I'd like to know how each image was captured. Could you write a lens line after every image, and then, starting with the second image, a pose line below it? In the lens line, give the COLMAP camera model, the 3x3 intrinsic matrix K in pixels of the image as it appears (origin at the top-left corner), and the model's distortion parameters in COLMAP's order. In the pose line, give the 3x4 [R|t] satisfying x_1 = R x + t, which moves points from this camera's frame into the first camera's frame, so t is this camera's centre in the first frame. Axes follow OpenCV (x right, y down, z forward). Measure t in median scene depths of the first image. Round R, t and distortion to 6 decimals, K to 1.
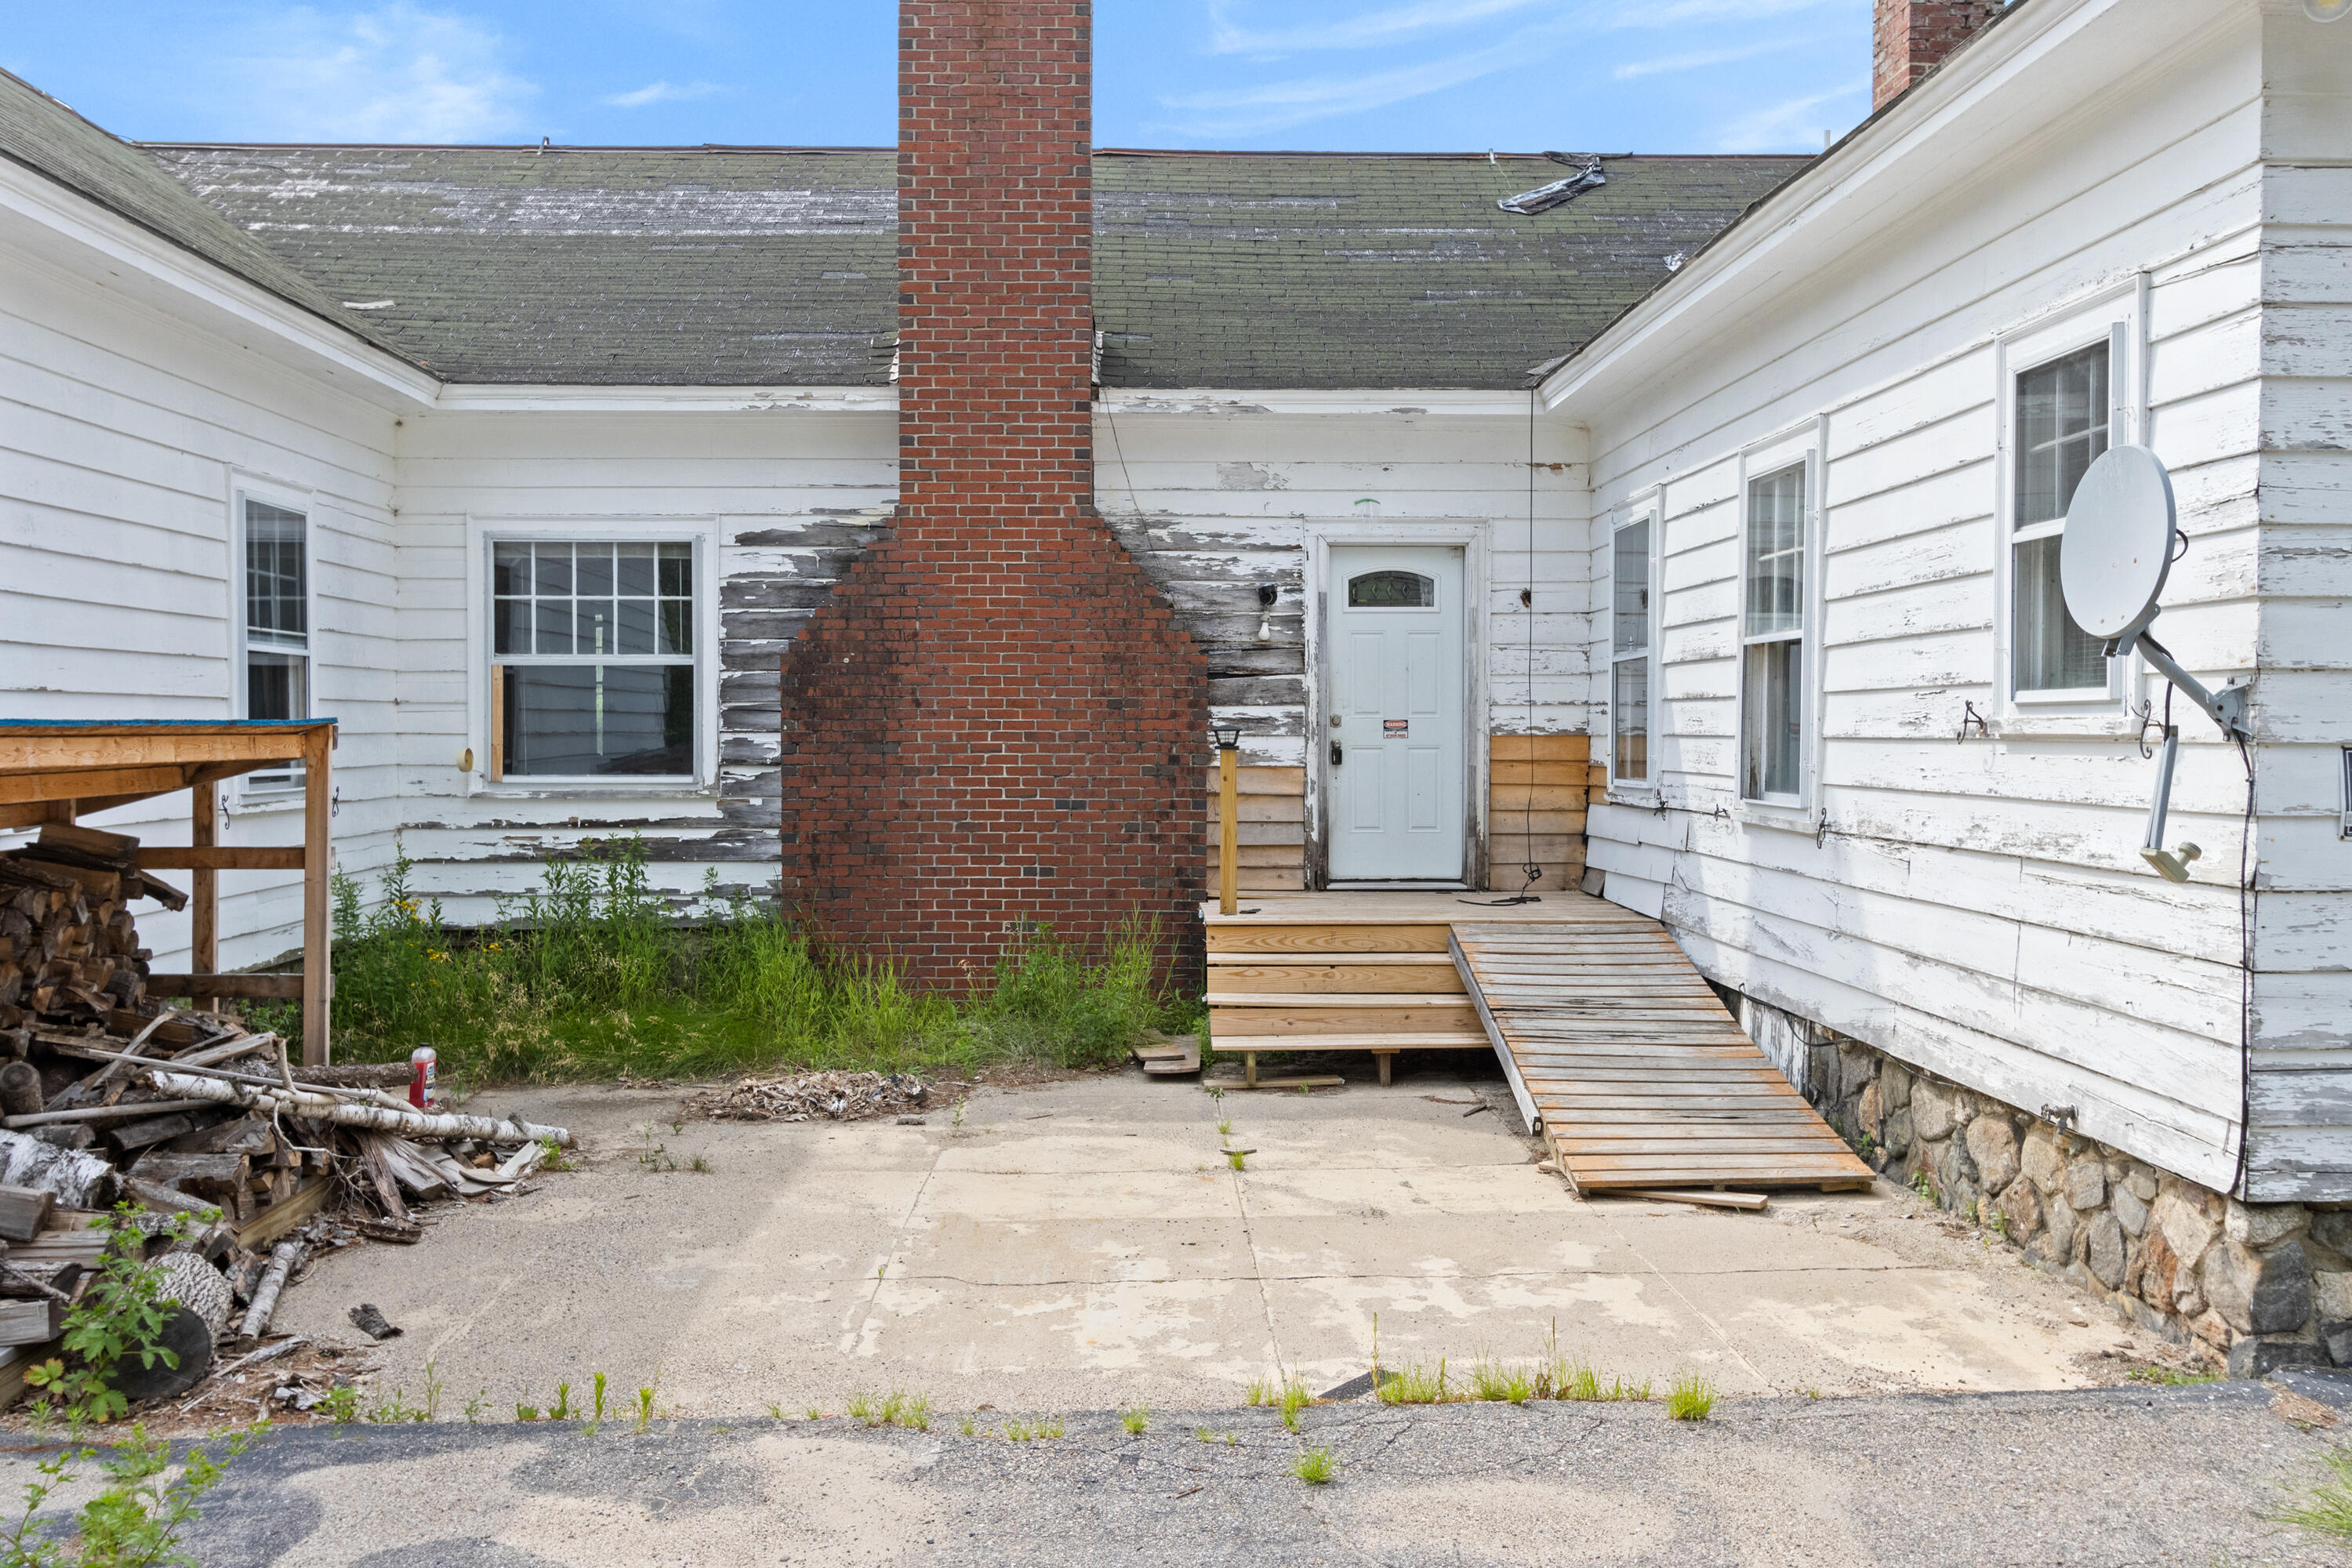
lens RADIAL K [[1950.8, 0, 1176.0], [0, 1950.8, 784.0], [0, 0, 1]] dist [0.002344, -0.000833]
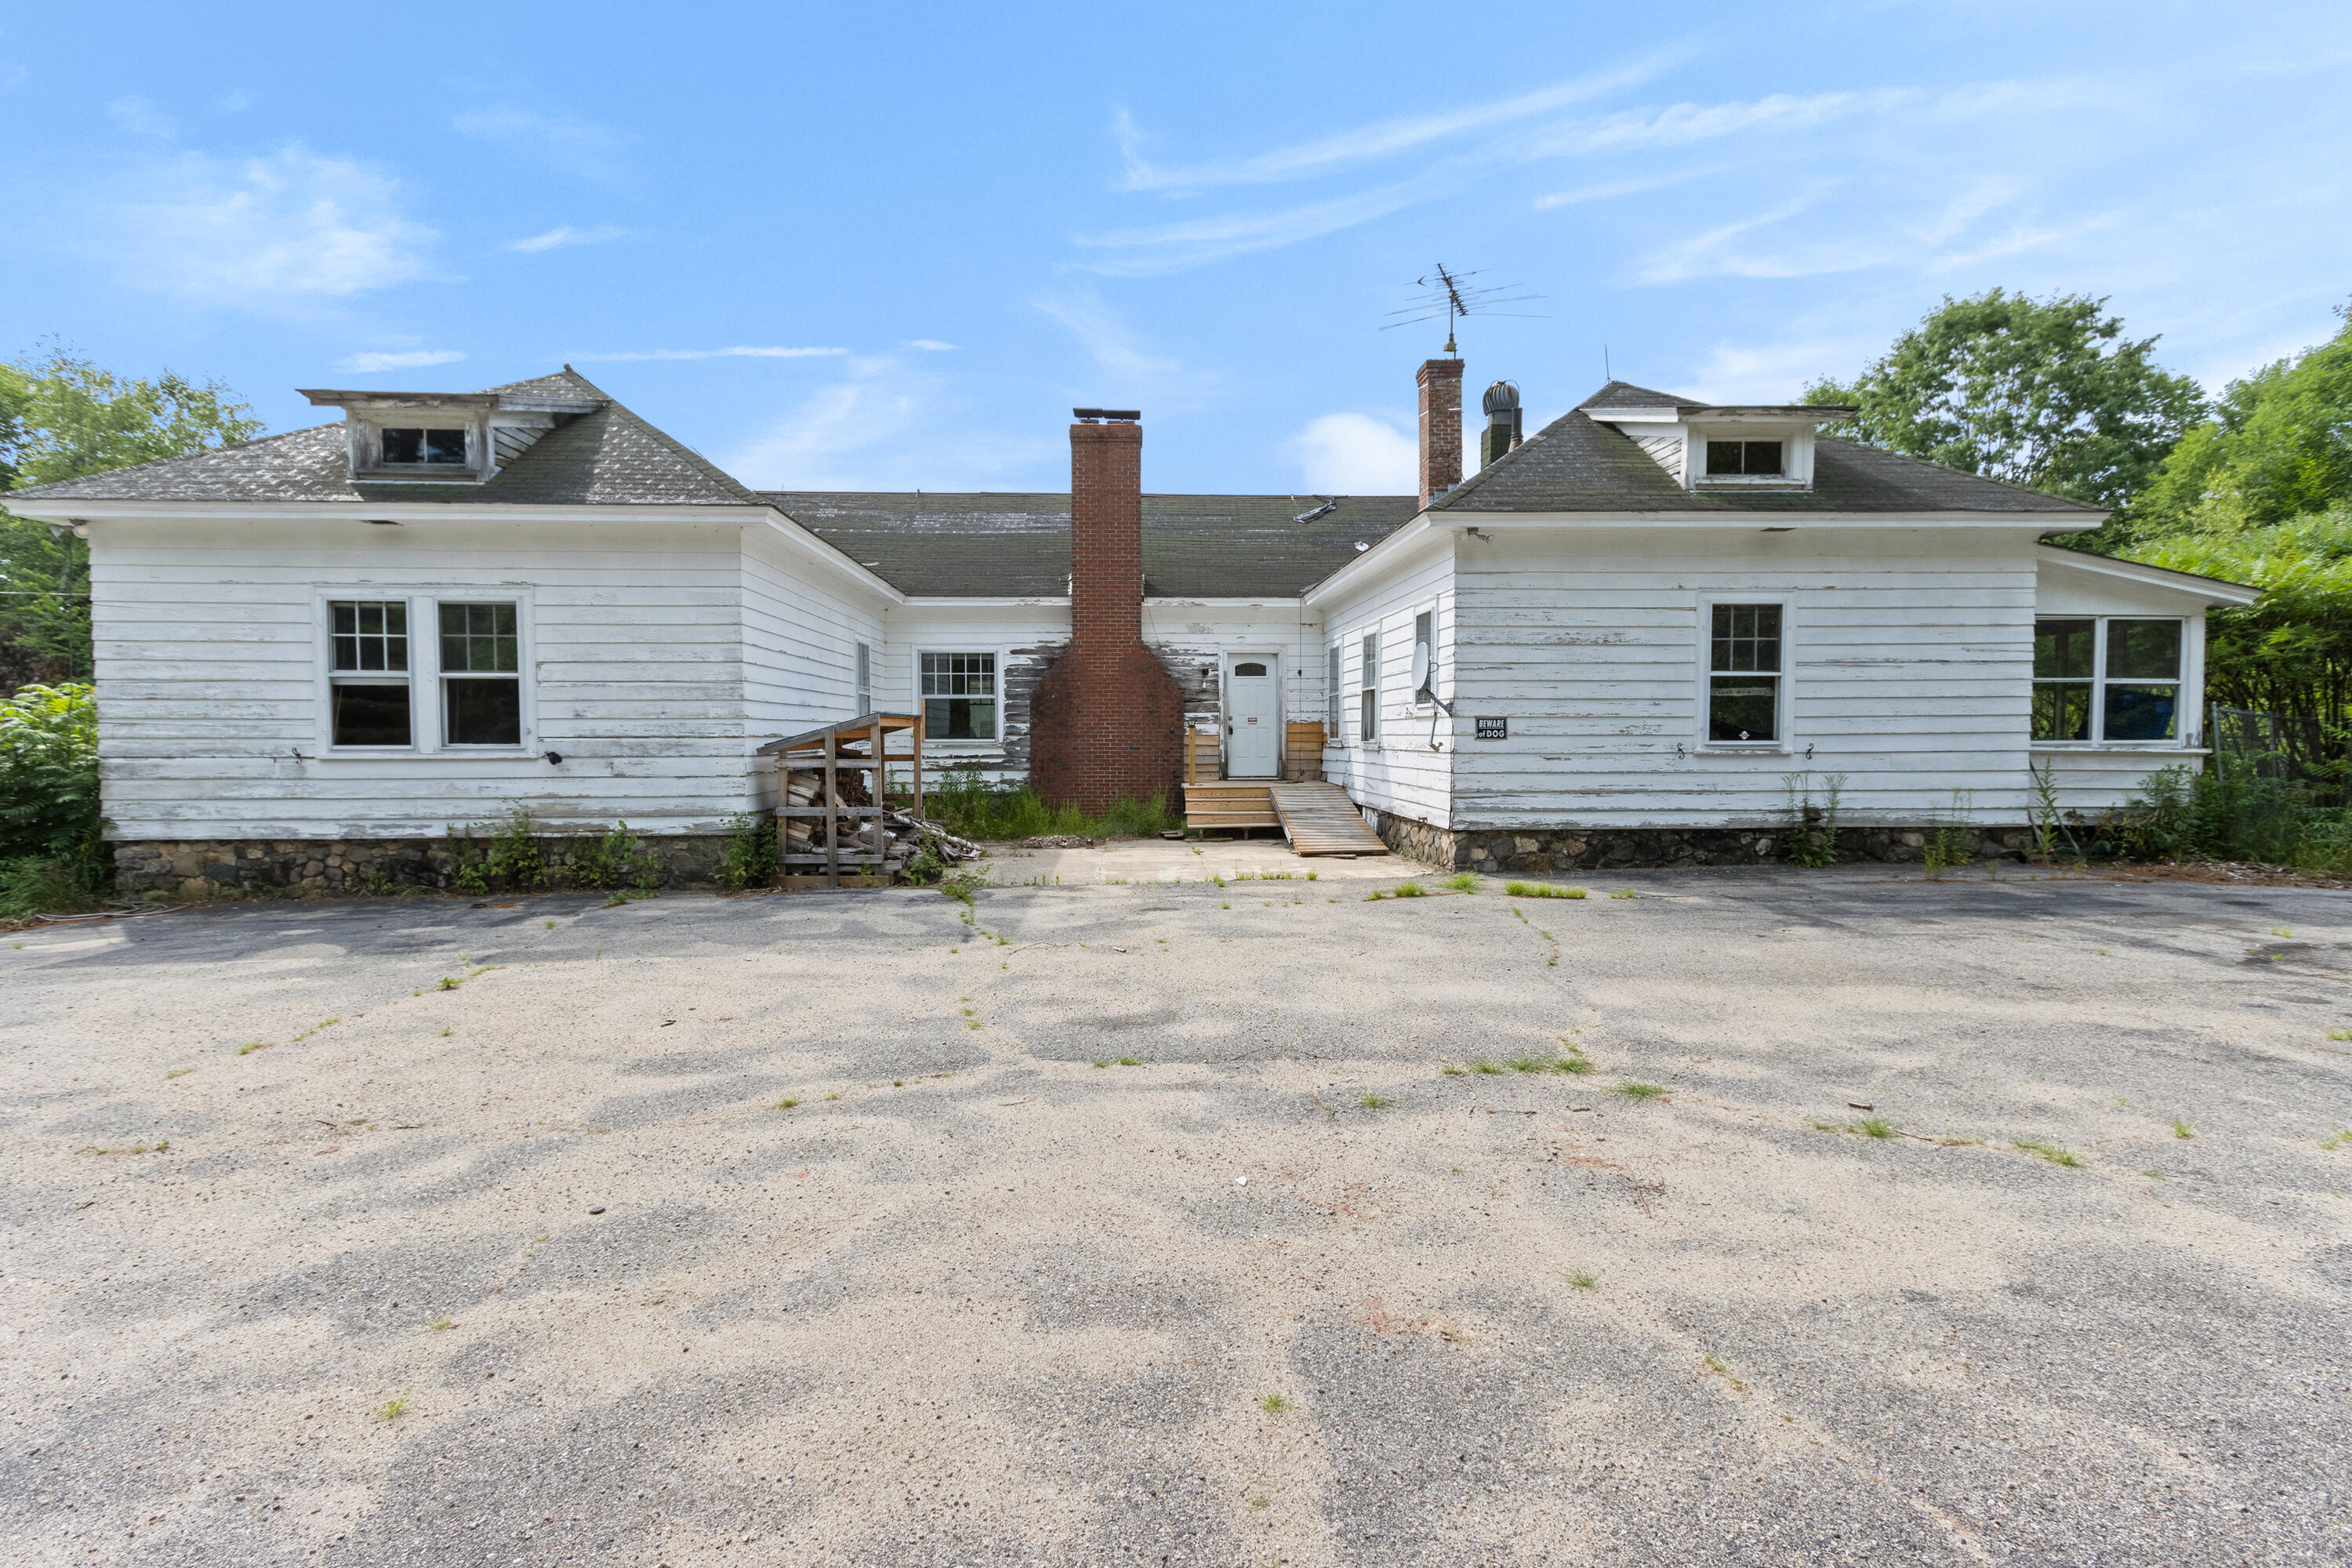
lens RADIAL K [[1062.2, 0, 1176.0], [0, 1062.2, 784.0], [0, 0, 1]] dist [0.000637, -0.000036]
pose [[0.999696, -0.004279, 0.024271, -0.031466], [0.003795, 0.999794, 0.019961, 0.030444], [-0.024352, -0.019863, 0.999506, -0.498023]]
